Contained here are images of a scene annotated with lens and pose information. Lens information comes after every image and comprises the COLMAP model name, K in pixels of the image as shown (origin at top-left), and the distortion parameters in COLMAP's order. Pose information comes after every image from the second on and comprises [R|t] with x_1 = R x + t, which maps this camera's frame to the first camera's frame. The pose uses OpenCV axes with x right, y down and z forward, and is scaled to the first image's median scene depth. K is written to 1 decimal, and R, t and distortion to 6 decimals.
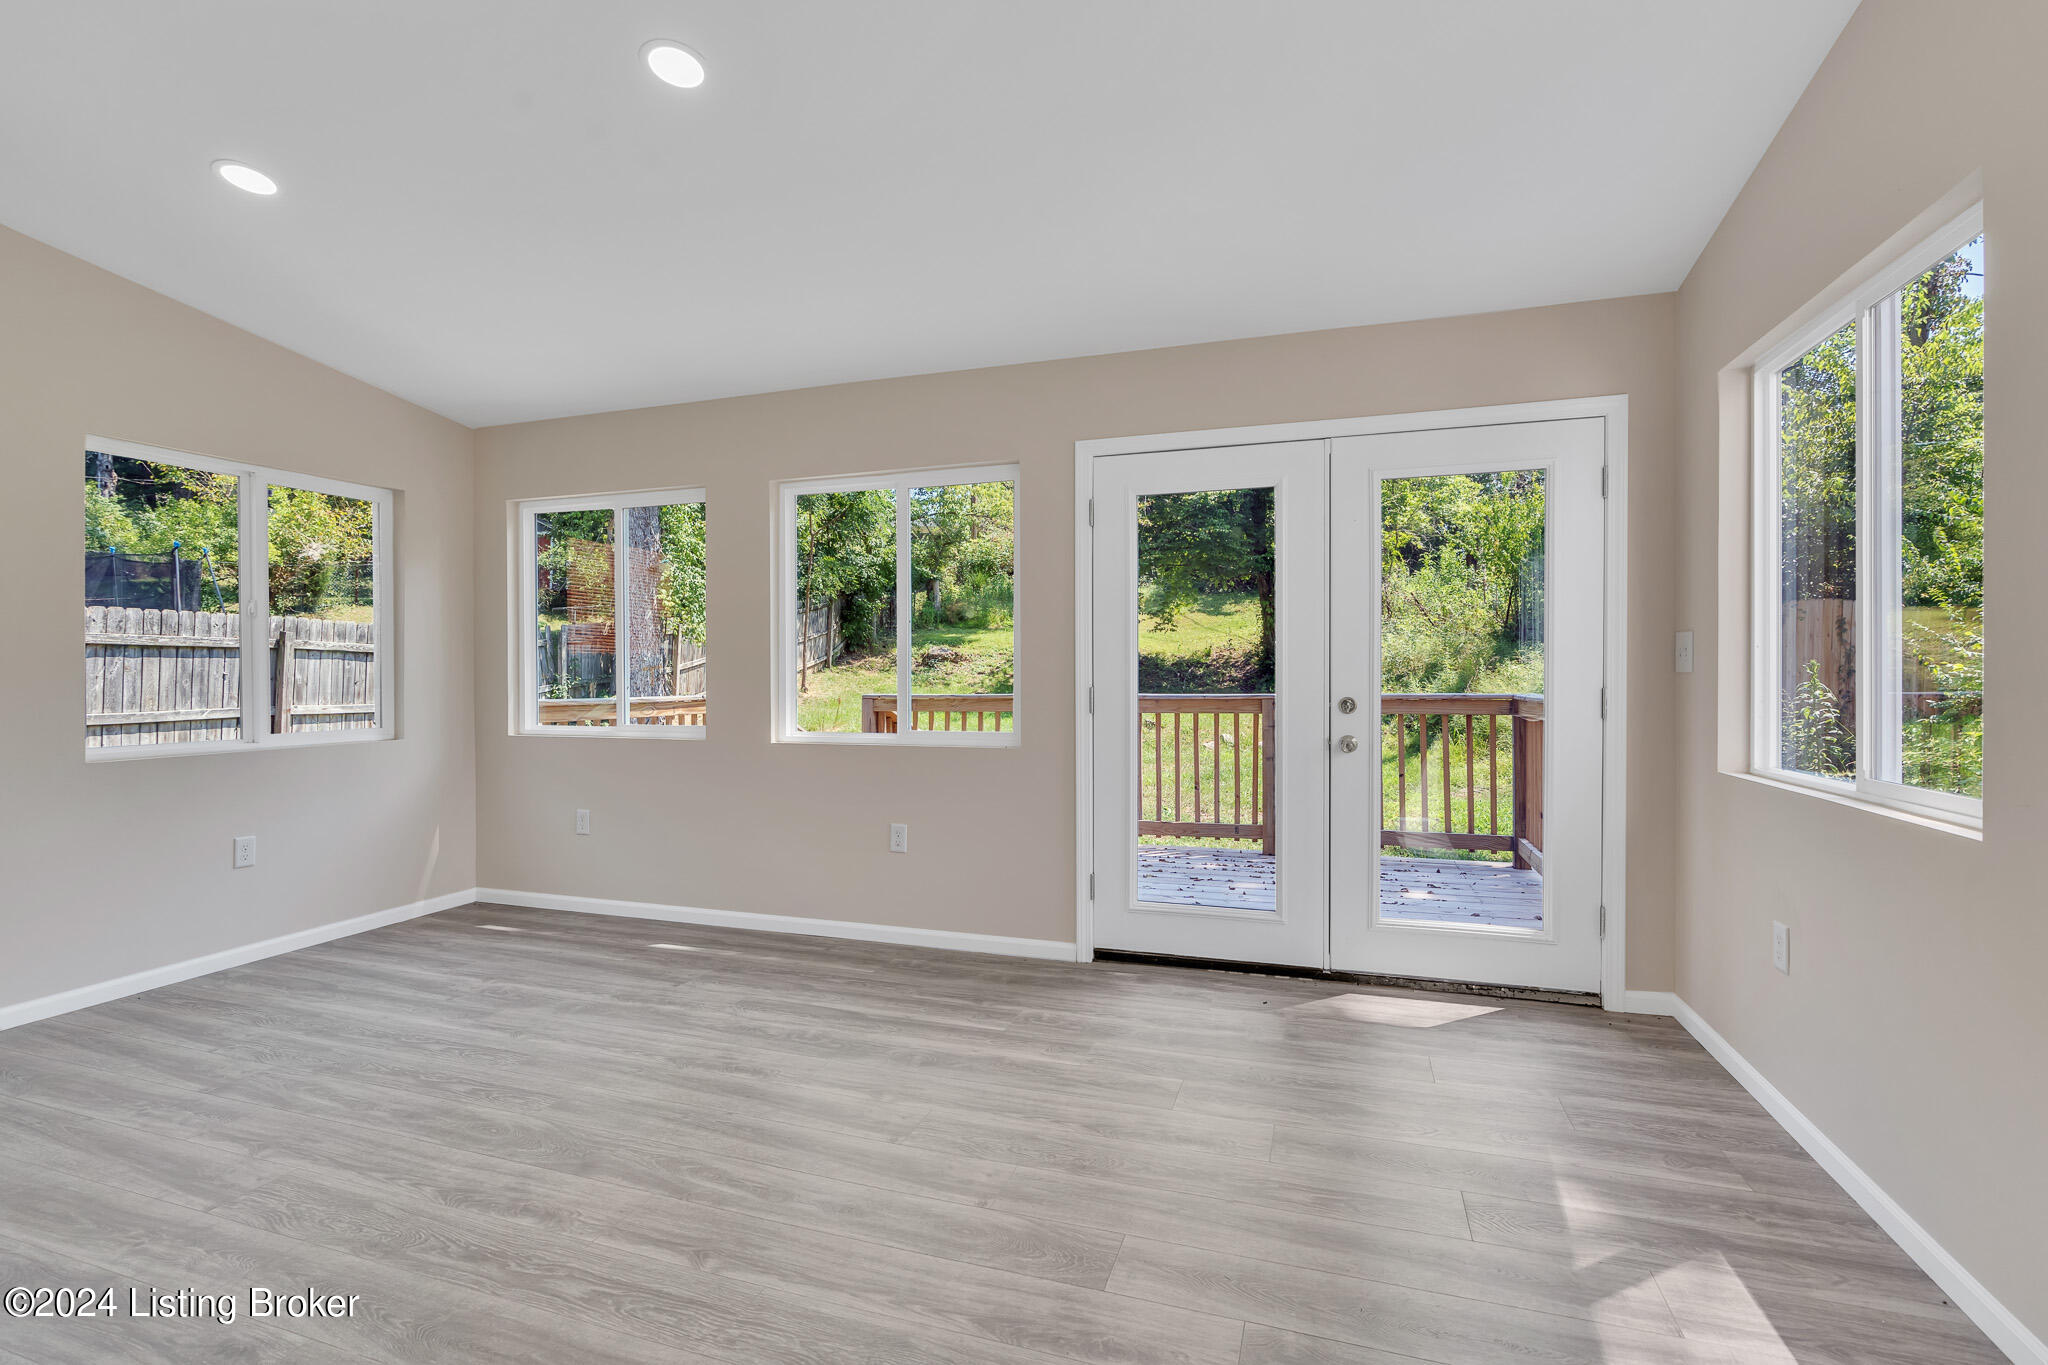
lens RADIAL K [[925.8, 0, 1028.0], [0, 925.8, 672.9], [0, 0, 1]] dist [0.003022, 0.000847]
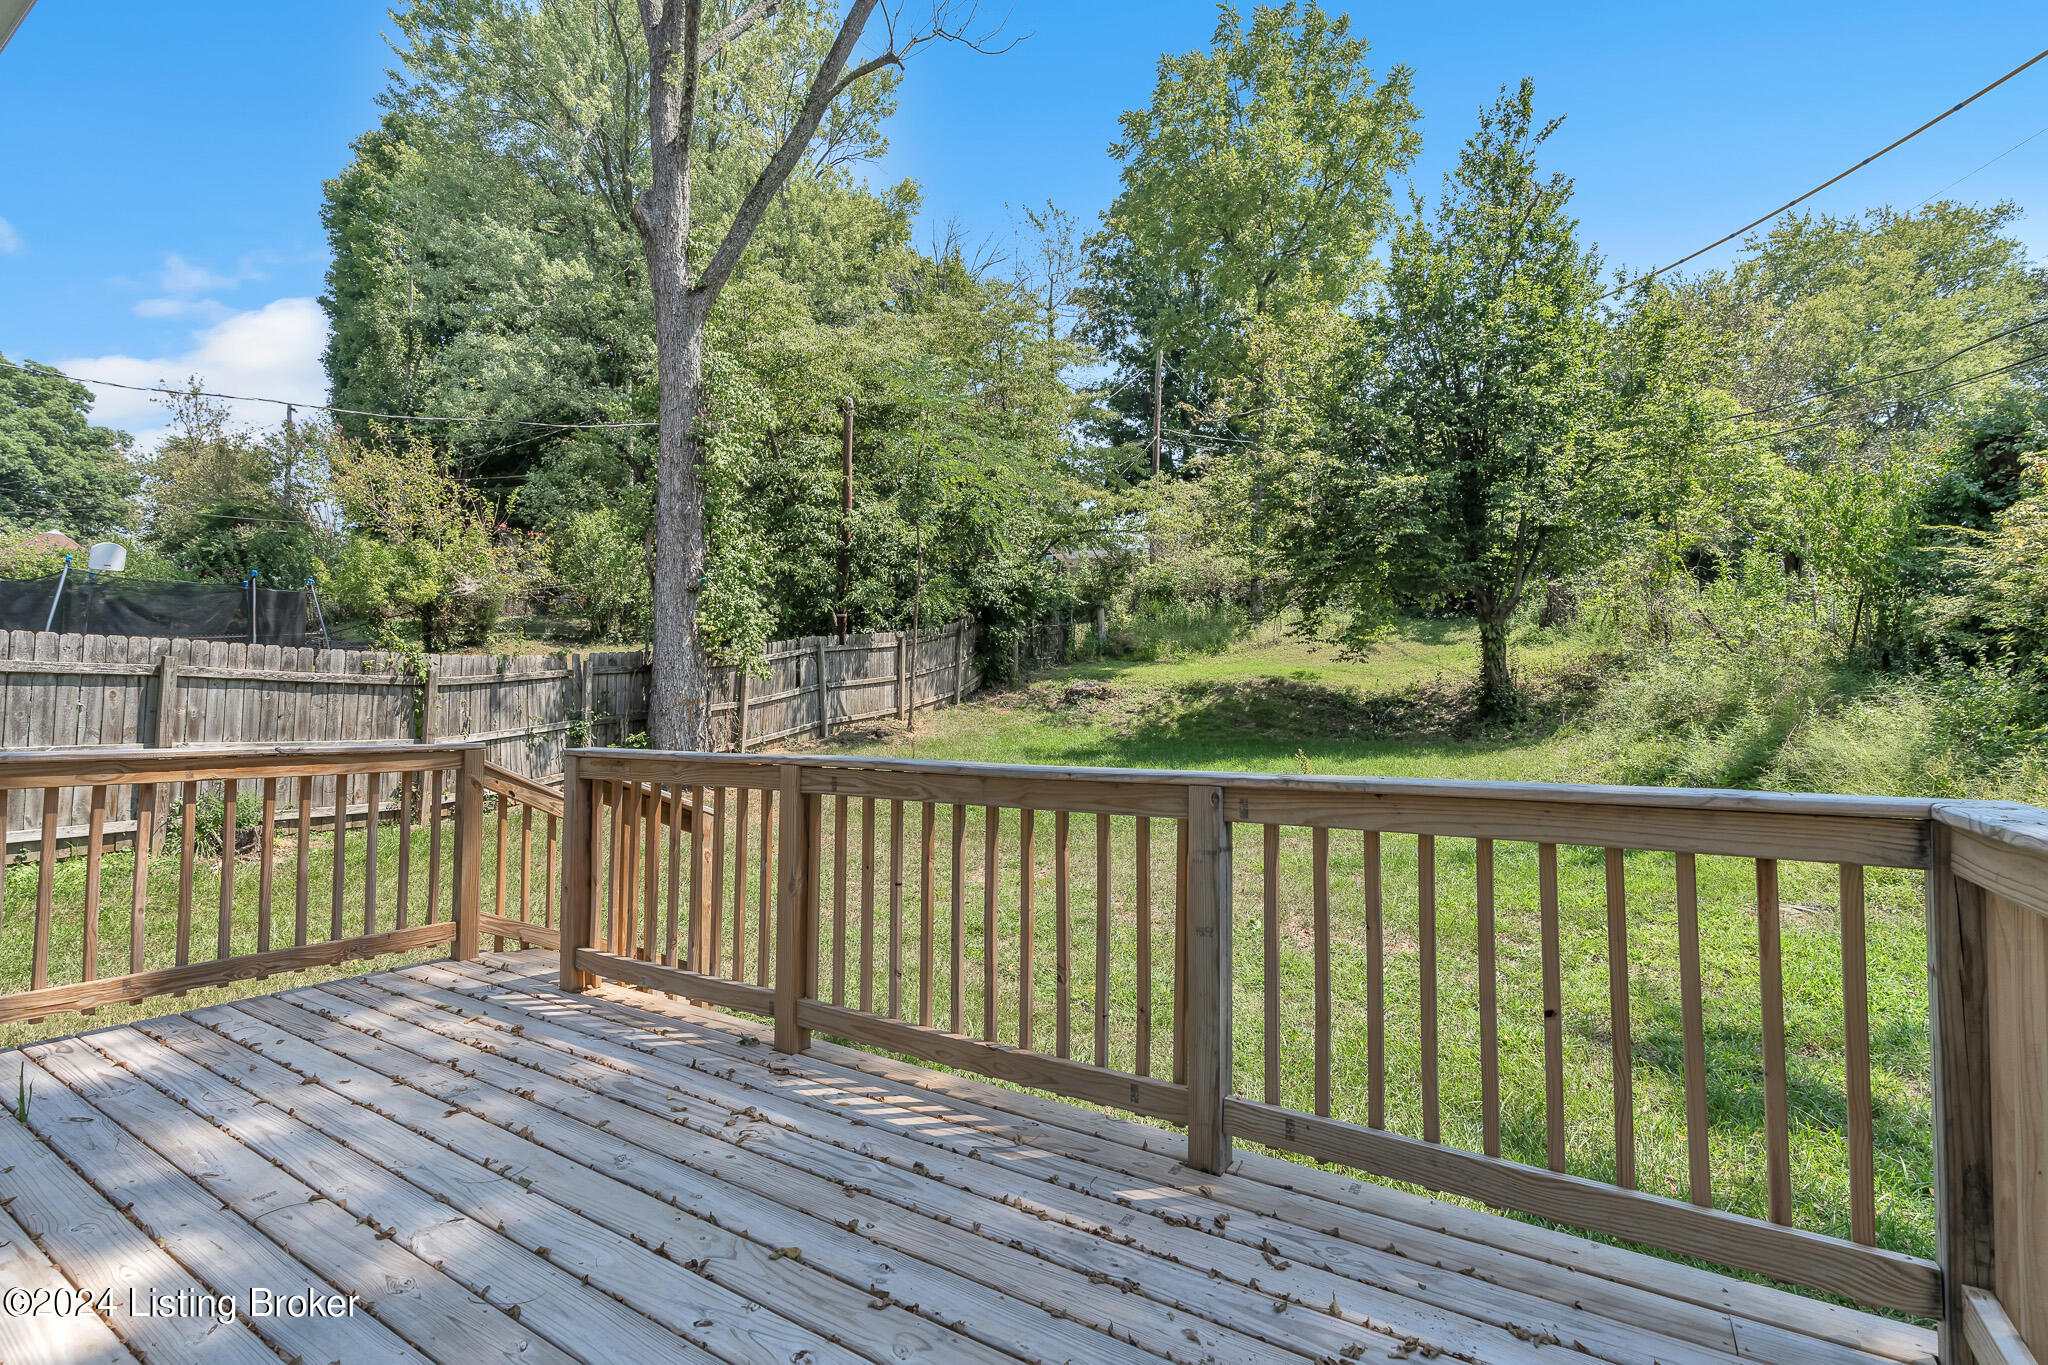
lens RADIAL K [[930.5, 0, 1020.1], [0, 930.5, 684.4], [0, 0, 1]] dist [0.000239, 0.000395]
pose [[0.969170, 0.002749, -0.246377, 0.076771], [-0.009533, 0.999607, -0.026347, -0.001488], [0.246208, 0.027883, 0.968816, 0.157033]]
